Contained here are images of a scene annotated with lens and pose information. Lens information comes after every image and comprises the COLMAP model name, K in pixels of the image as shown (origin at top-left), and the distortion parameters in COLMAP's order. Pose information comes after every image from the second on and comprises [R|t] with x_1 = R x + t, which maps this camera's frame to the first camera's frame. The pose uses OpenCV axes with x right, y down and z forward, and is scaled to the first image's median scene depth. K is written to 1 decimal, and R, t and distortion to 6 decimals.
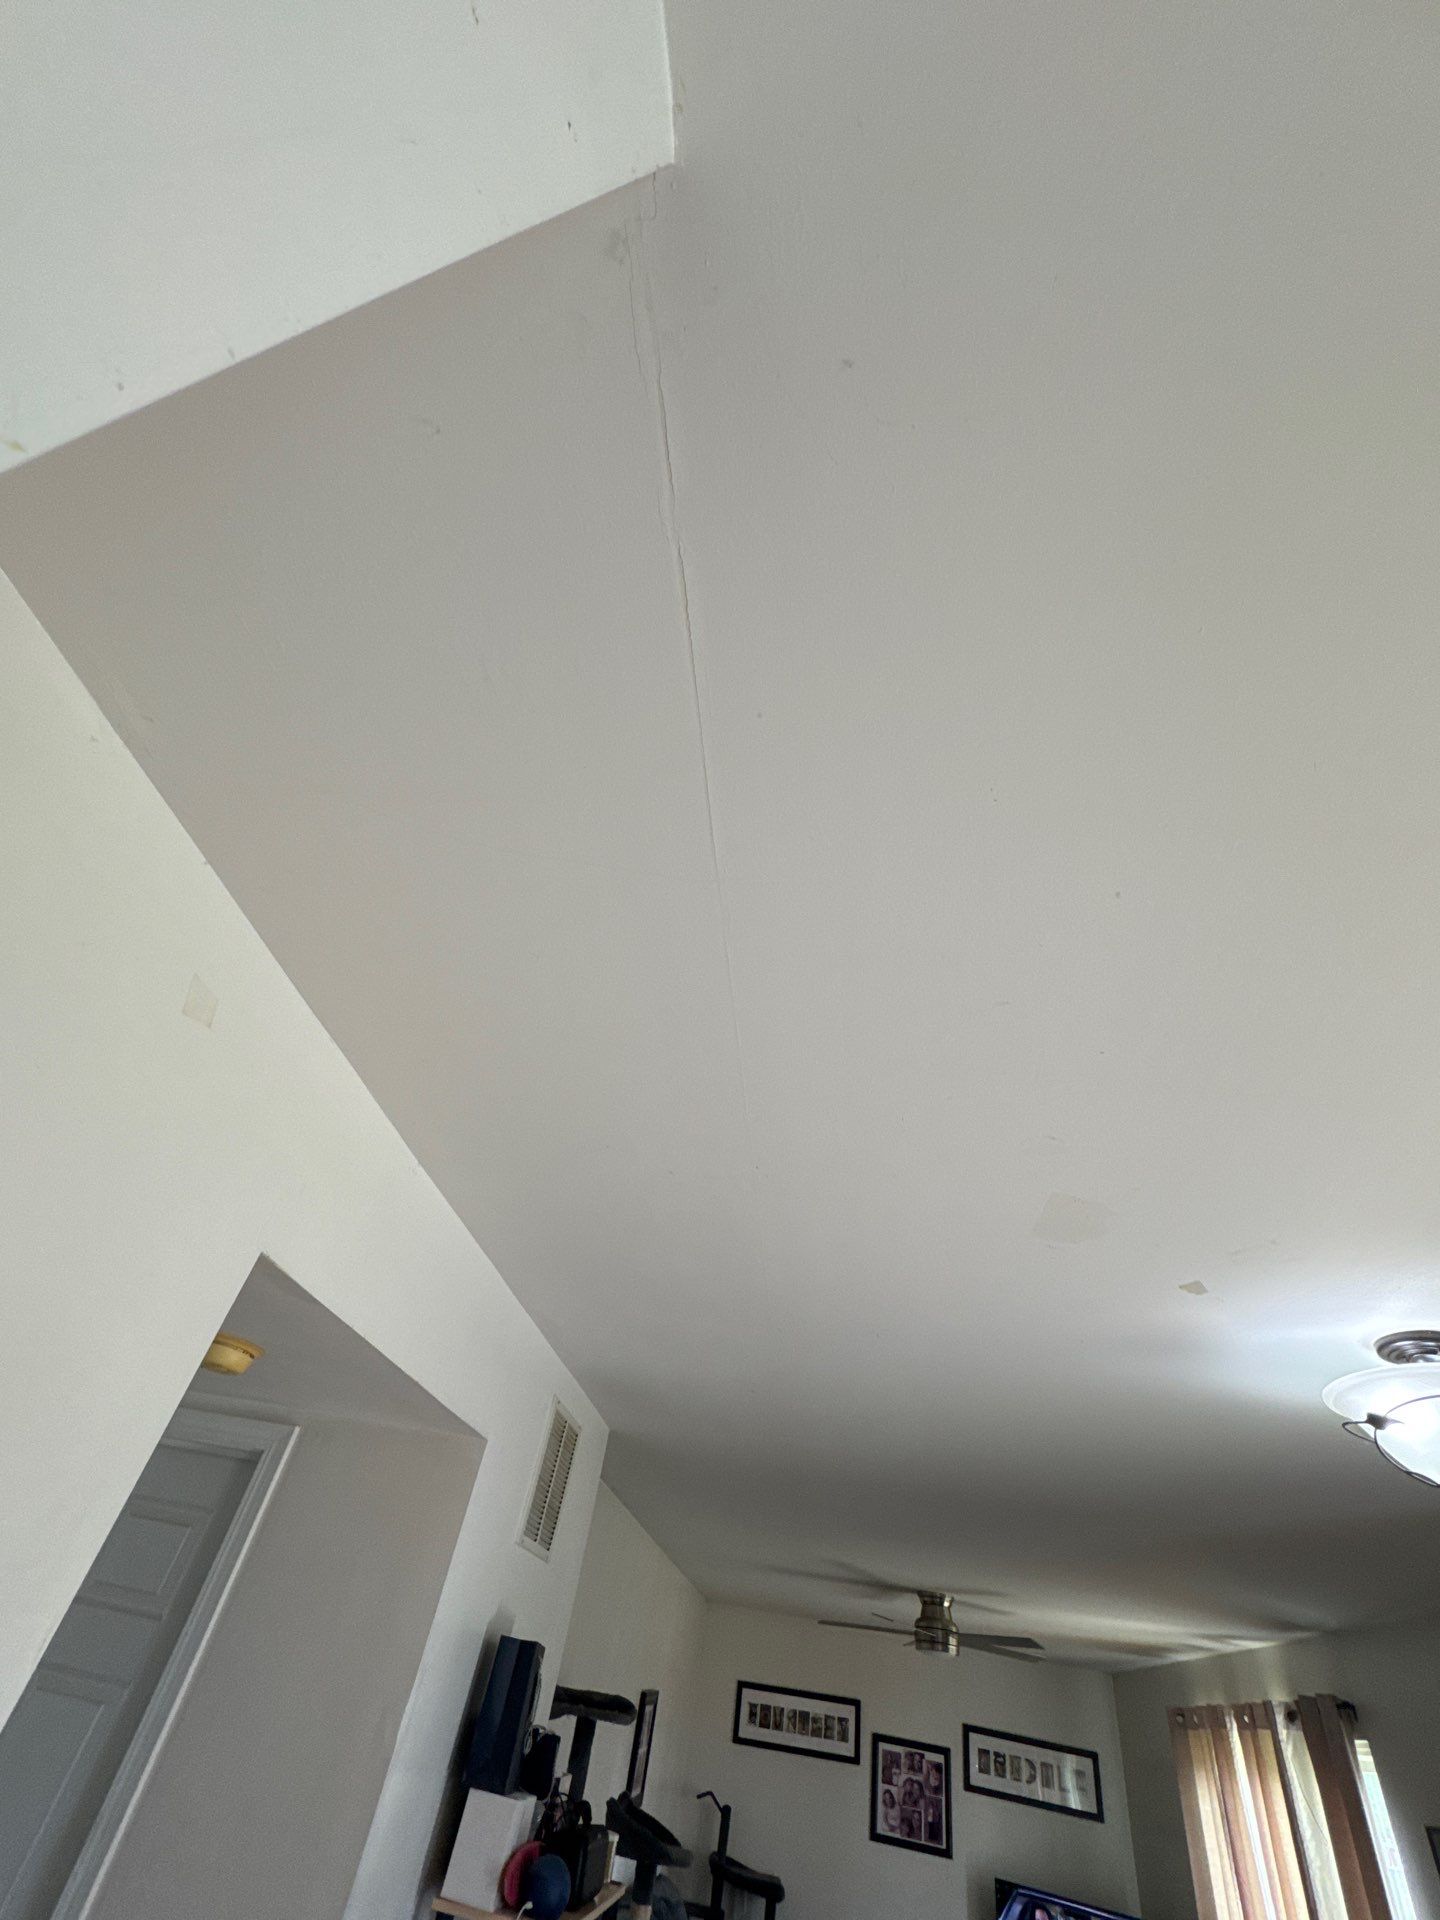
lens RADIAL K [[830.9, 0, 720.0], [0, 830.9, 960.0], [0, 0, 1]] dist [-0.001338, 0.000327]
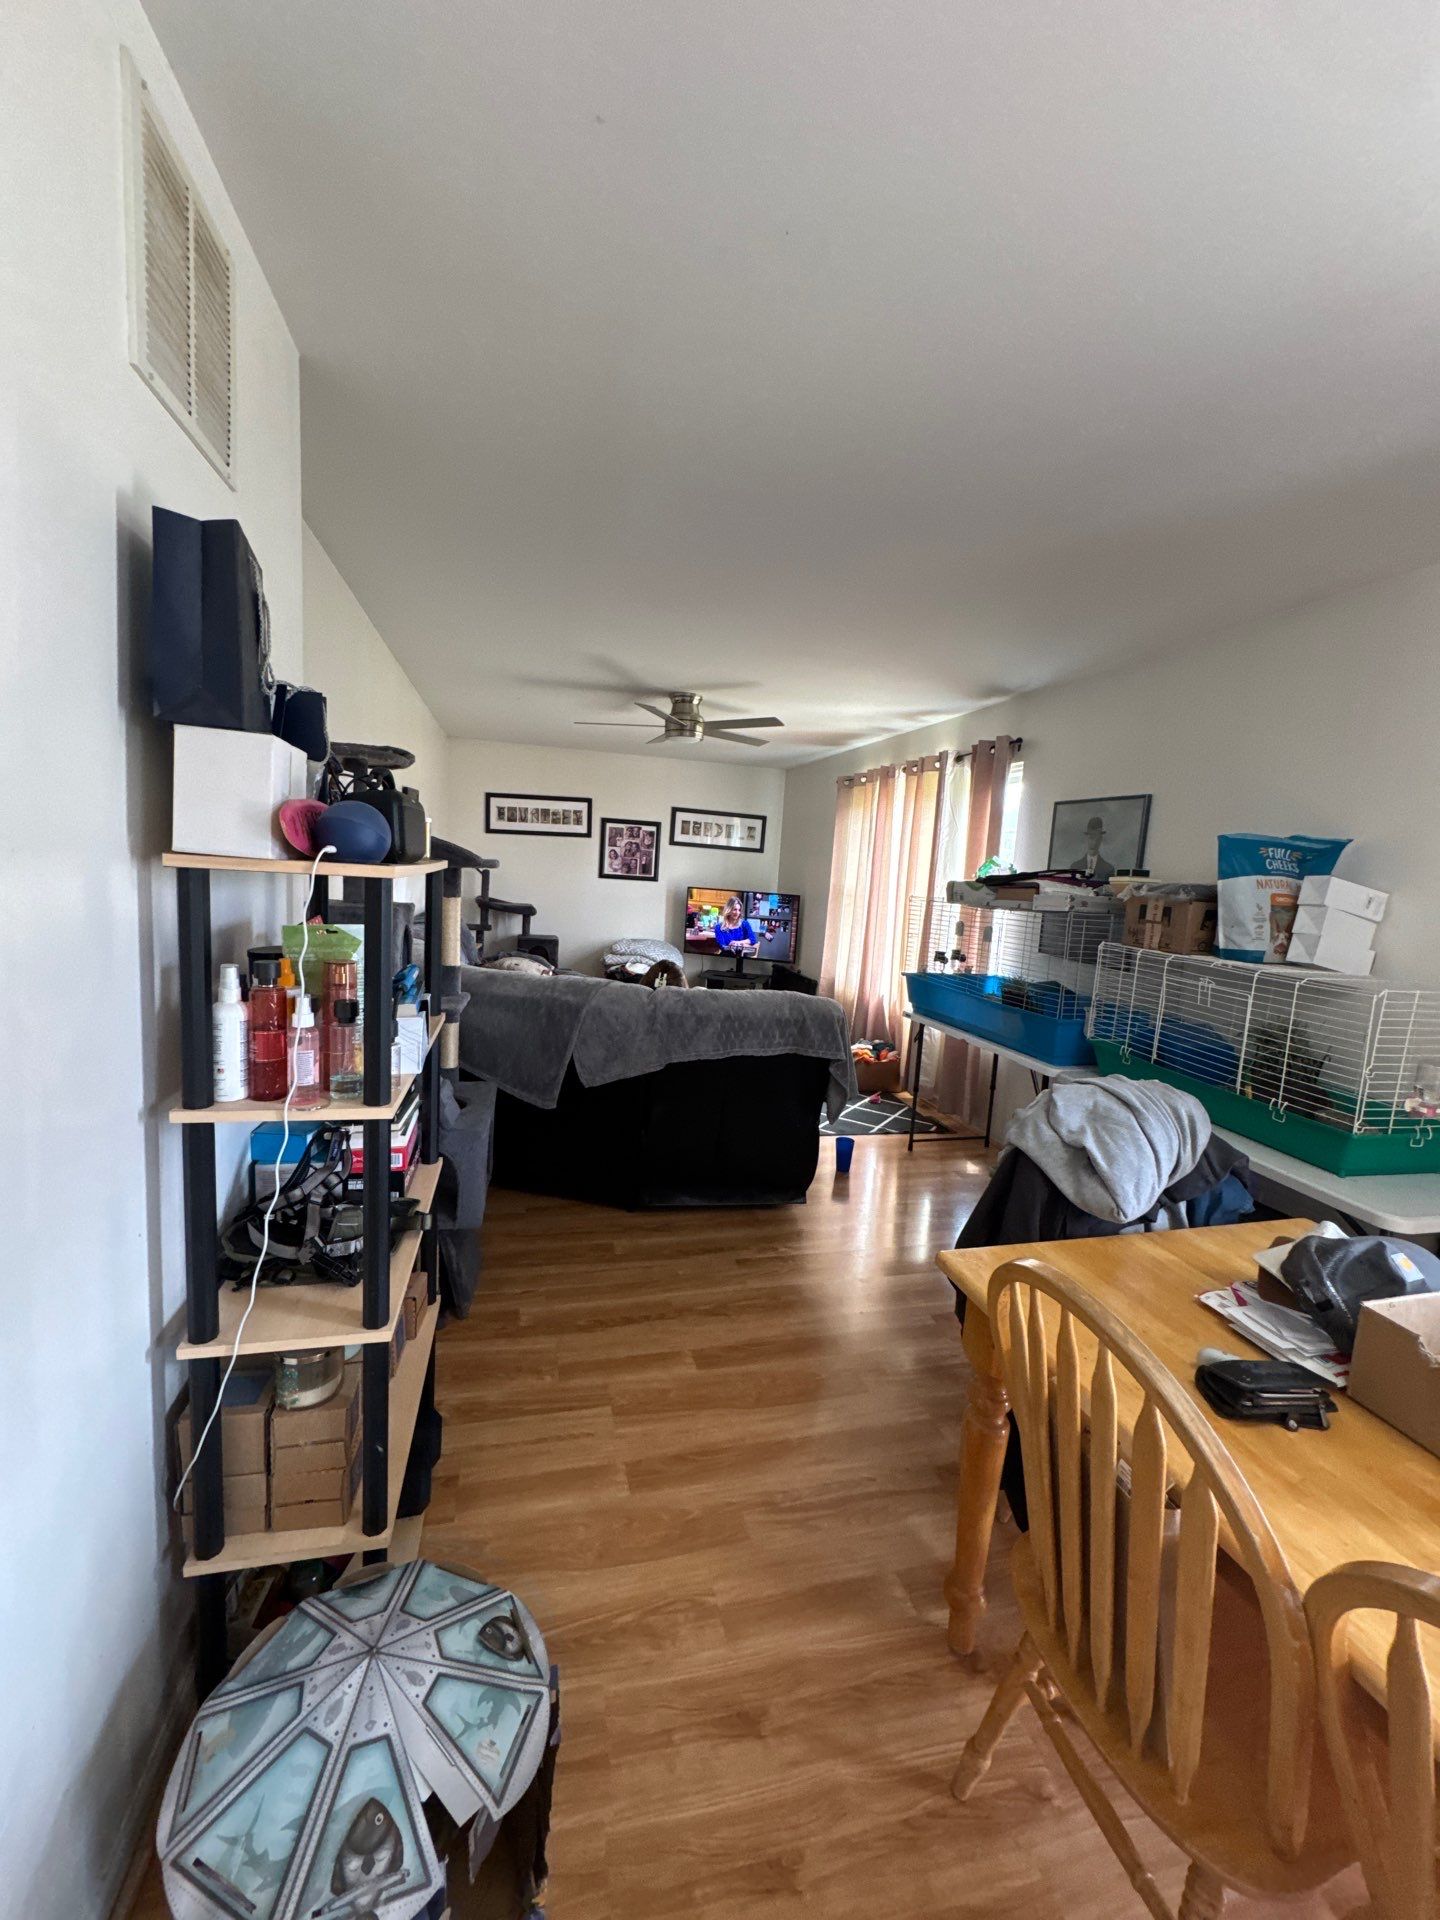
lens RADIAL K [[774.5, 0, 720.0], [0, 774.5, 960.0], [0, 0, 1]] dist [0.002746, 0.000244]
pose [[0.942865, -0.131533, 0.306112, -0.034359], [-0.156948, 0.635100, 0.756317, 0.169302], [-0.293892, -0.761149, 0.578170, 0.120162]]
